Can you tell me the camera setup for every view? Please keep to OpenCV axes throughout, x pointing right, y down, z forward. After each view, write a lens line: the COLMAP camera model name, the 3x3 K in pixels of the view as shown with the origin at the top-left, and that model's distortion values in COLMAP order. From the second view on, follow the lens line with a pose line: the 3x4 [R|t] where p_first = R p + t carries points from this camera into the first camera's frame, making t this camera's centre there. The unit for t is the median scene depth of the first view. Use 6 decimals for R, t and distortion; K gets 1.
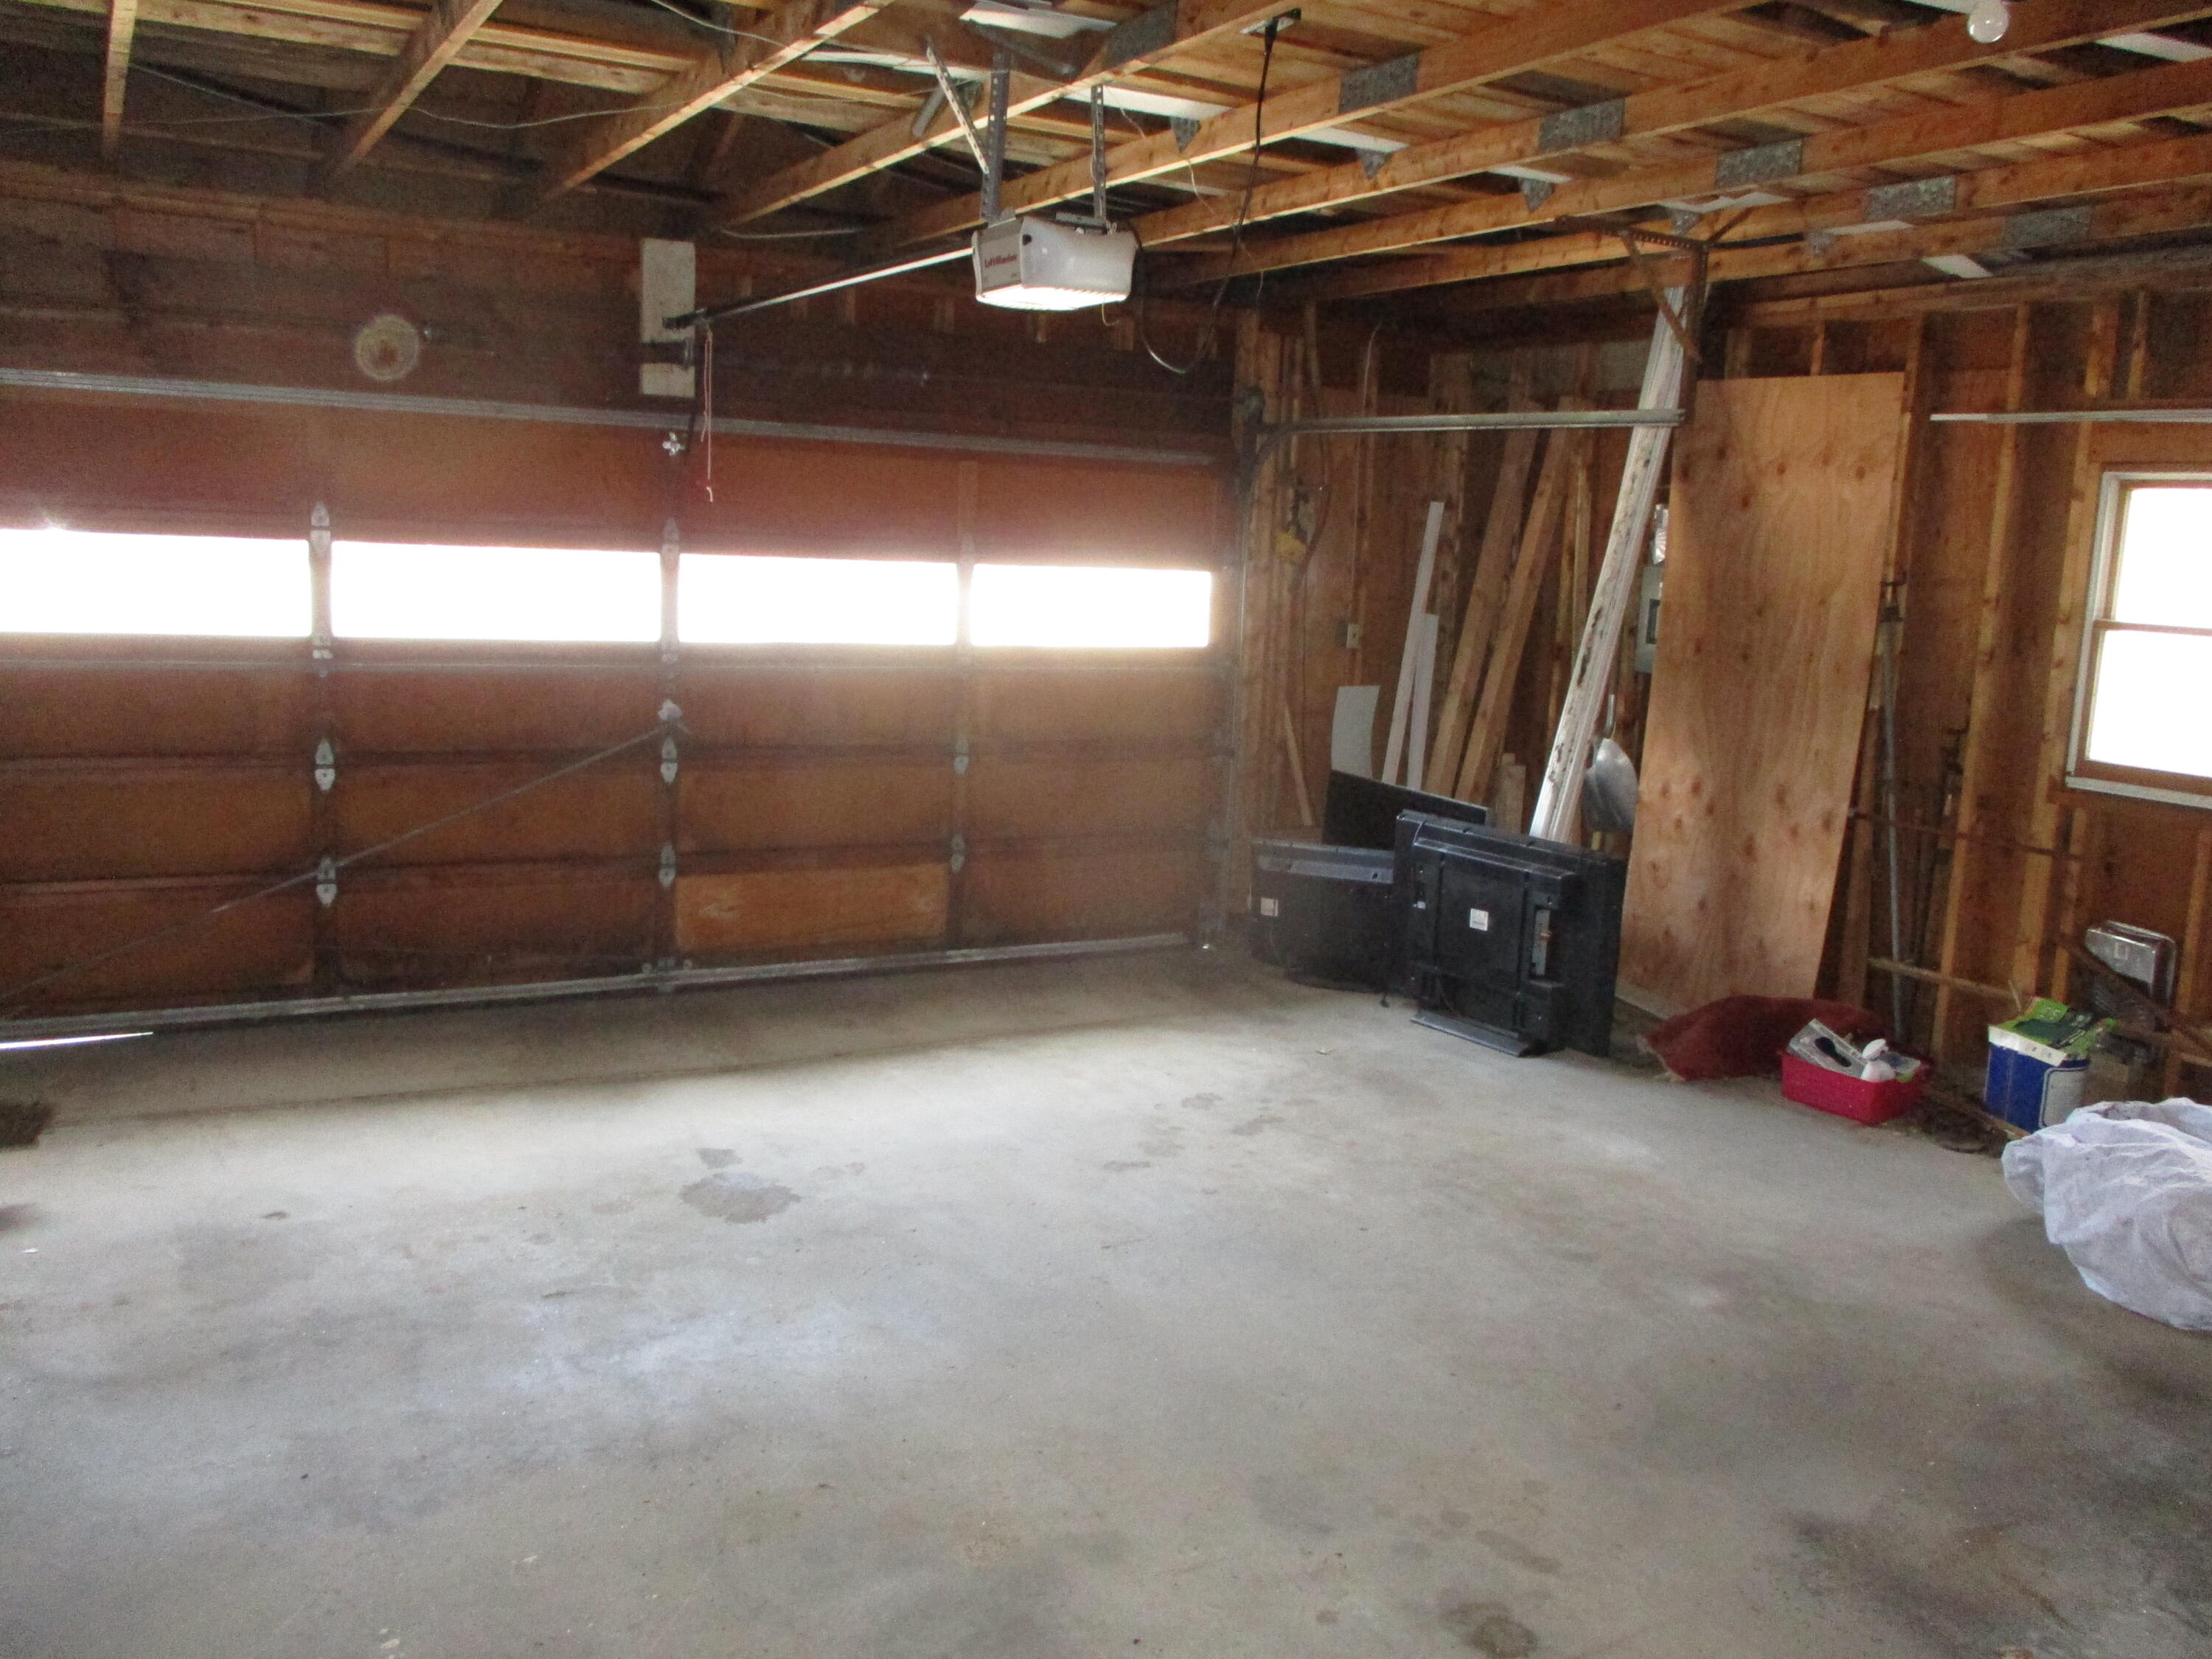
lens RADIAL K [[1855.1, 0, 1097.3], [0, 1855.1, 824.7], [0, 0, 1]] dist [-0.007185, -0.003831]
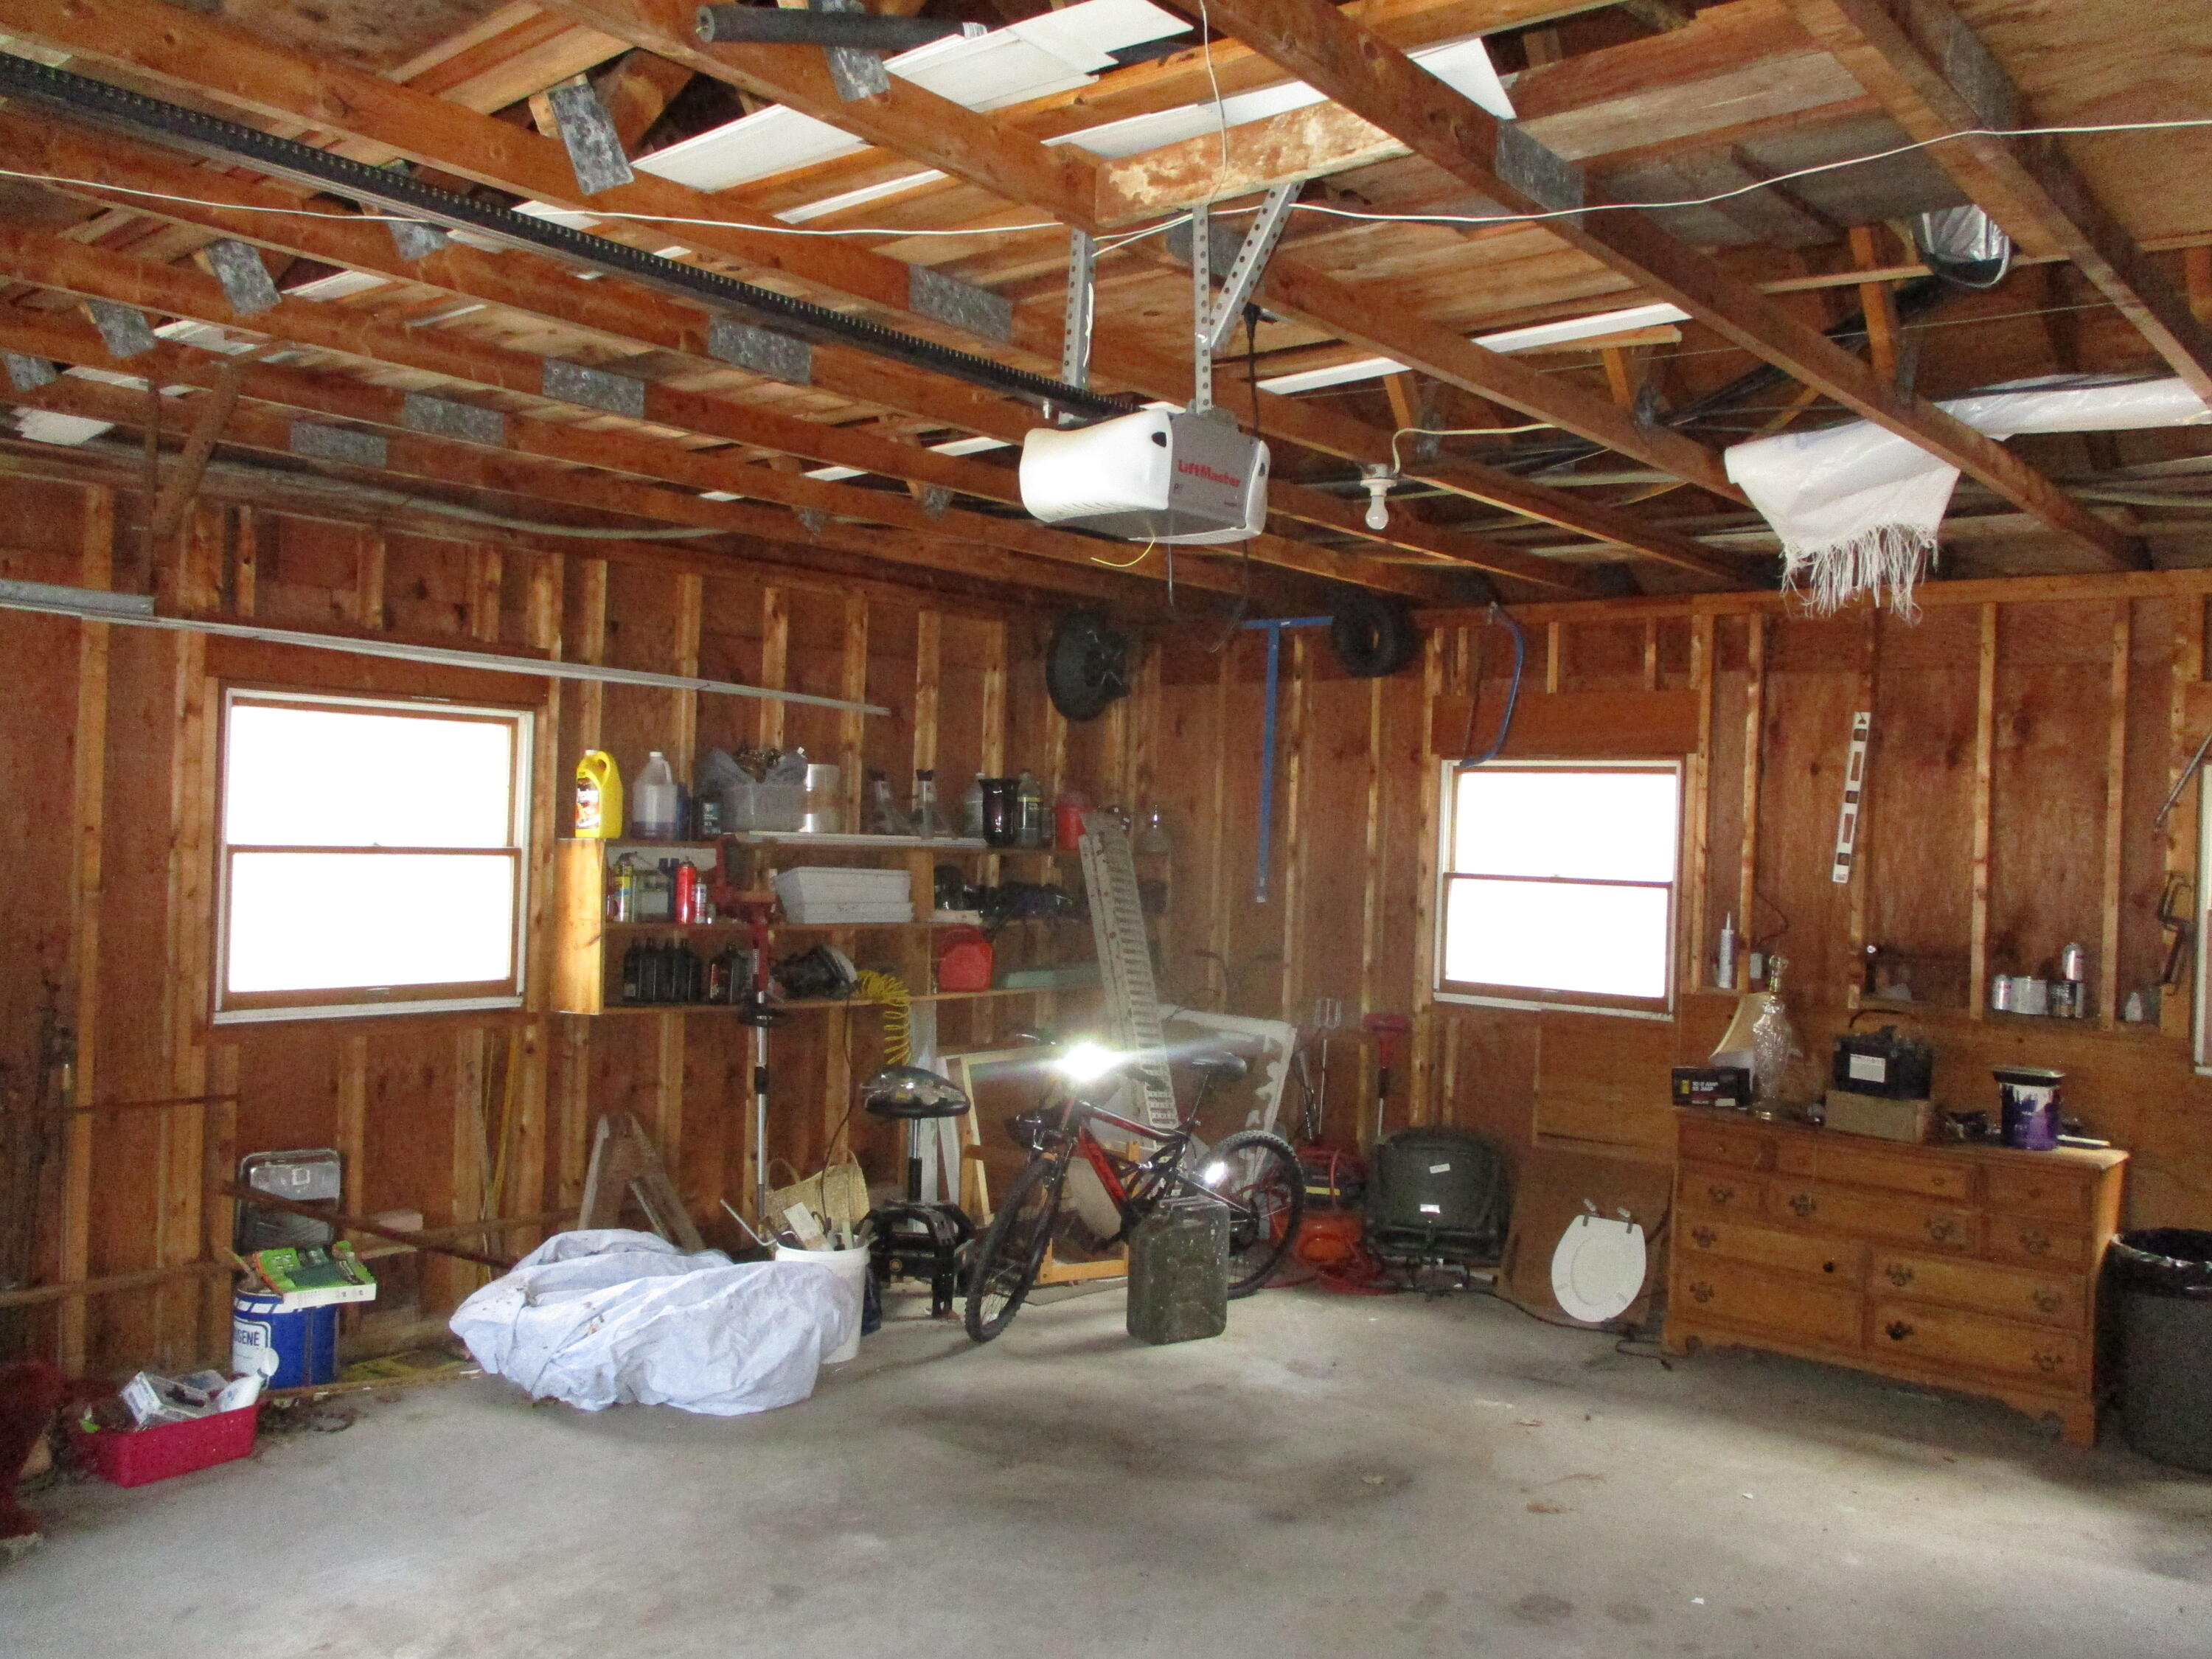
lens RADIAL K [[1855.1, 0, 1097.3], [0, 1855.1, 824.7], [0, 0, 1]] dist [-0.007185, -0.003831]
pose [[-0.381411, -0.049727, 0.923067, -0.523355], [0.084685, 0.992474, 0.088458, -0.174986], [-0.920518, 0.111909, -0.374329, 0.997587]]
